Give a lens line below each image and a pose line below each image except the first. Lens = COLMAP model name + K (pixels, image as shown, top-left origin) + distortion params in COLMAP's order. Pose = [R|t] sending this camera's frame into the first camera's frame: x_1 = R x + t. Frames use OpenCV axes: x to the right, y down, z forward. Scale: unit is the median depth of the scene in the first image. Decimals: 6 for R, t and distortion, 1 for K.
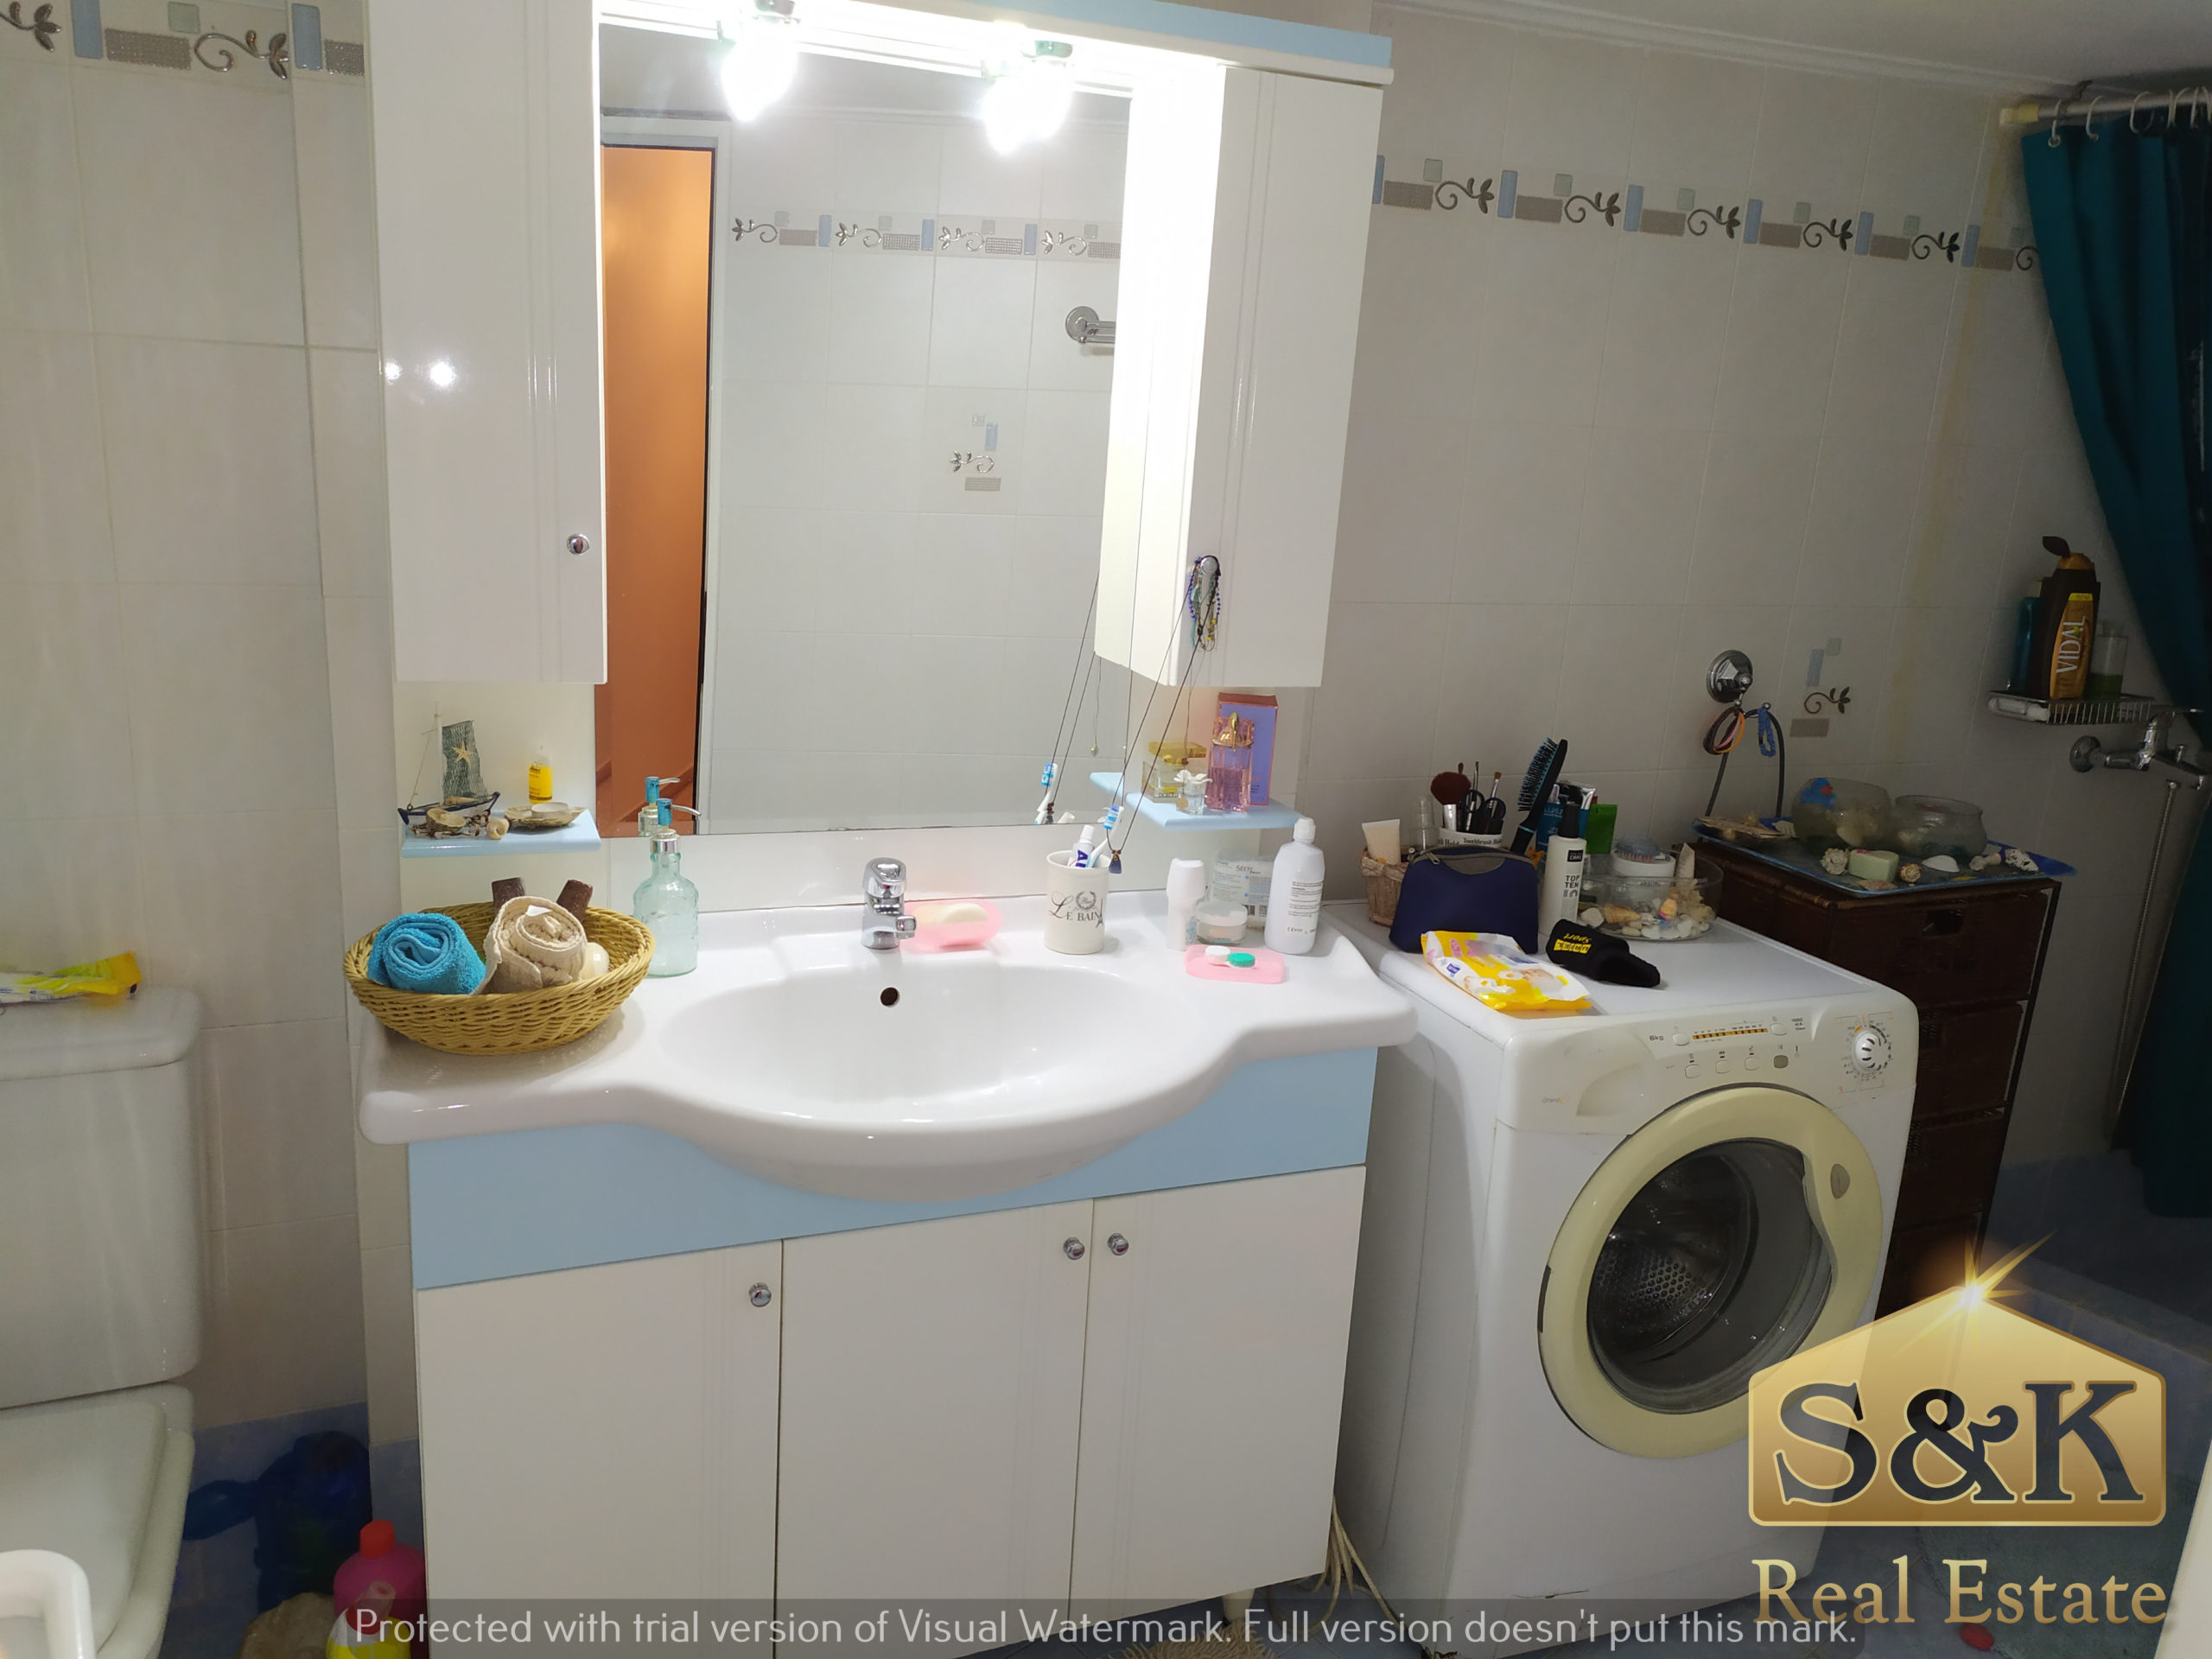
lens RADIAL K [[1642.5, 0, 1095.0], [0, 1642.5, 811.4], [0, 0, 1]] dist [0.022237, -0.006694]
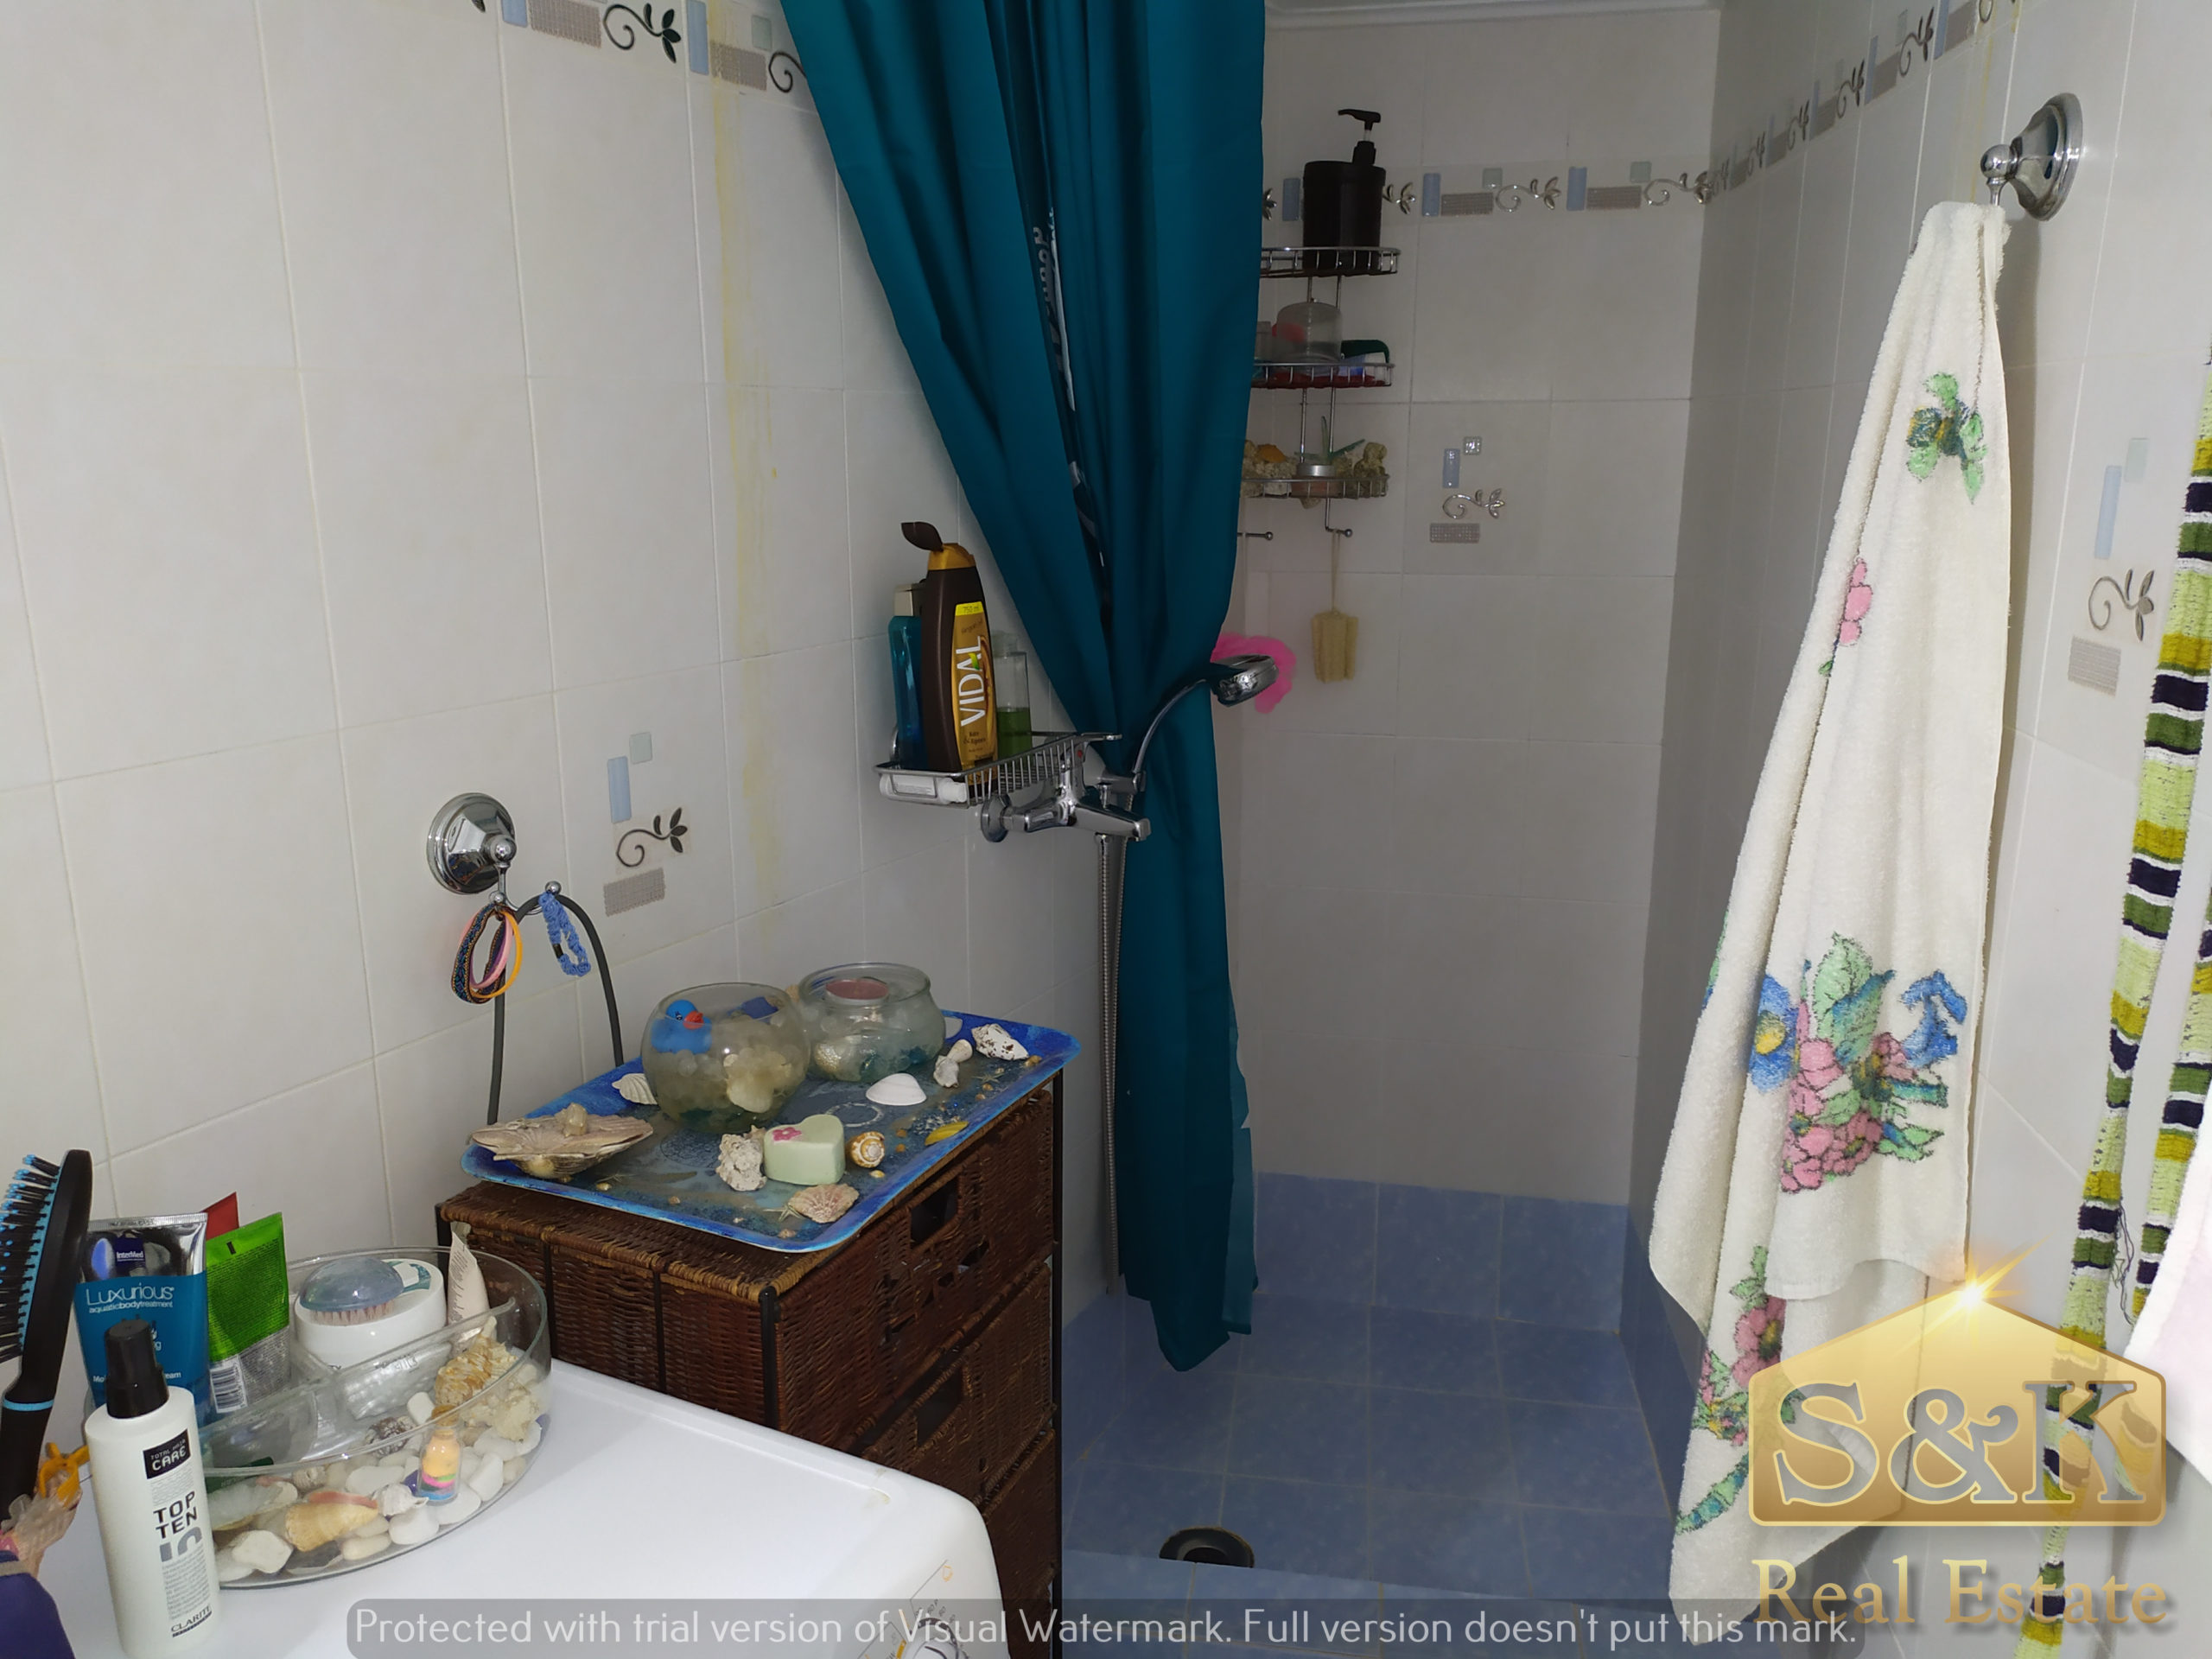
lens RADIAL K [[1642.5, 0, 1090.0], [0, 1642.5, 831.5], [0, 0, 1]] dist [0.022237, -0.006694]
pose [[0.756217, -0.215506, 0.617813, 0.211494], [0.206525, 0.974552, 0.087153, -0.091134], [-0.620872, 0.061688, 0.781481, 0.469828]]
